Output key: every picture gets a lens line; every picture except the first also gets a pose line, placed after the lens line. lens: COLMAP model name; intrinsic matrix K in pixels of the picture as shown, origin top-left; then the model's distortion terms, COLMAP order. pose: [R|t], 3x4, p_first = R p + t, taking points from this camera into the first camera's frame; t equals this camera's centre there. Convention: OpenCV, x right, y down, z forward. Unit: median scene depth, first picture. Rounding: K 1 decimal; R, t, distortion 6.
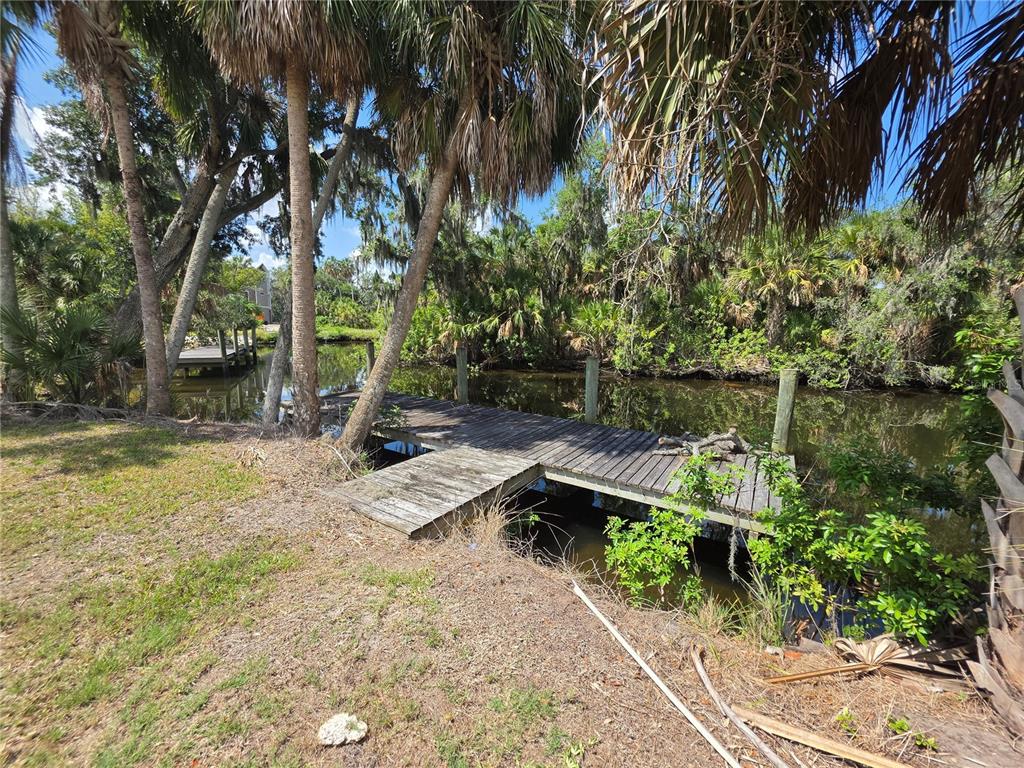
lens RADIAL K [[410.1, 0, 506.9], [0, 410.1, 380.9], [0, 0, 1]] dist [-0.006413, 0.000017]
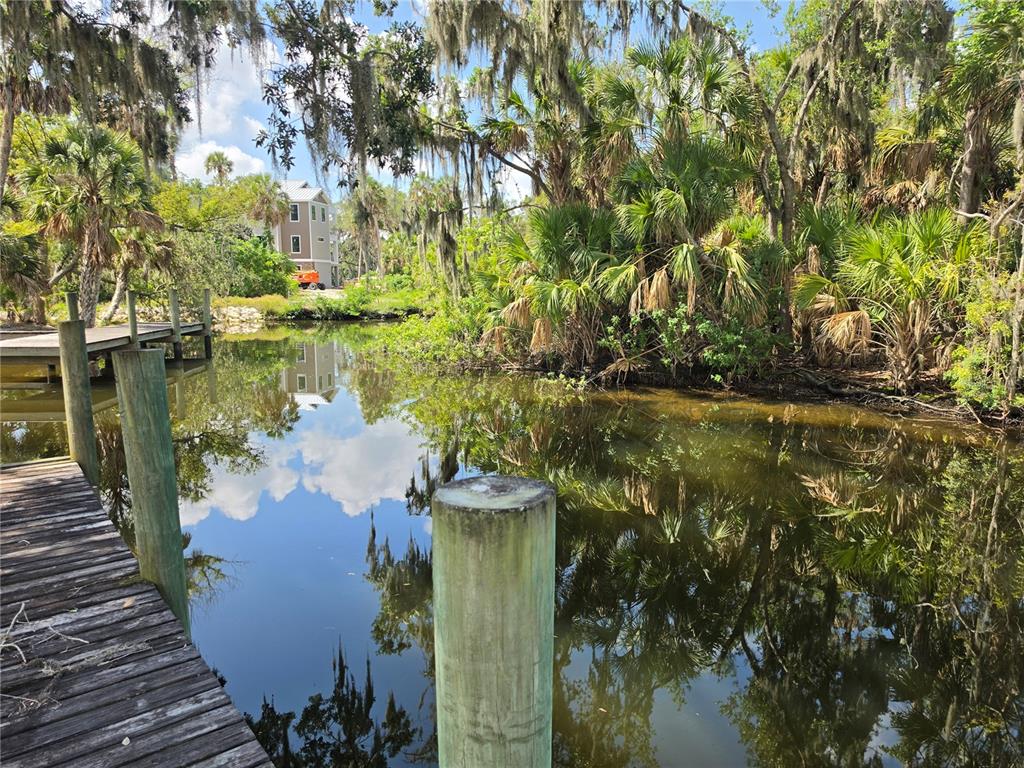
lens RADIAL K [[697.3, 0, 514.1], [0, 697.3, 392.3], [0, 0, 1]] dist [0.024008, -0.014738]
pose [[0.946920, 0.041059, -0.318836, 0.150251], [-0.038191, 0.999154, 0.015244, -0.049691], [0.319192, -0.002258, 0.947687, 0.477391]]
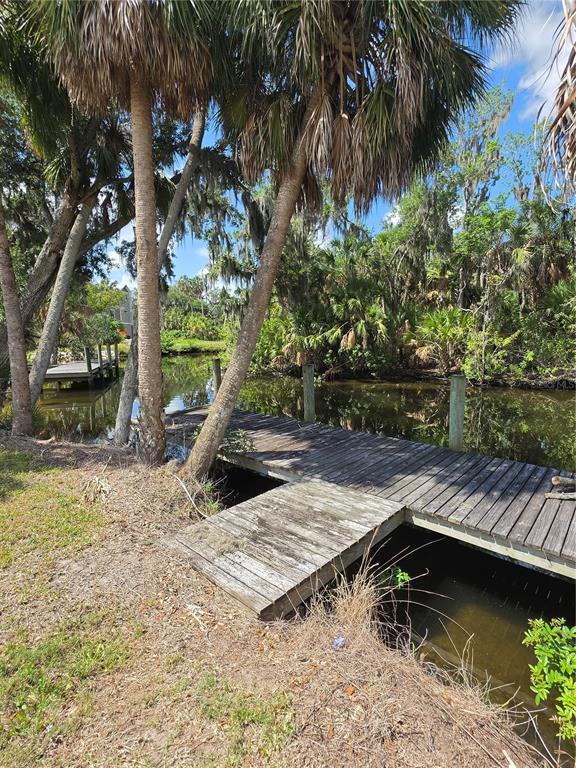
lens RADIAL K [[390.7, 0, 284.2], [0, 390.7, 380.4], [0, 0, 1]] dist [-0.009762, 0.000116]
pose [[0.987935, -0.008223, -0.154650, -0.016877], [0.005755, 0.999849, -0.016397, -0.019539], [0.154761, 0.015309, 0.987833, 0.061575]]
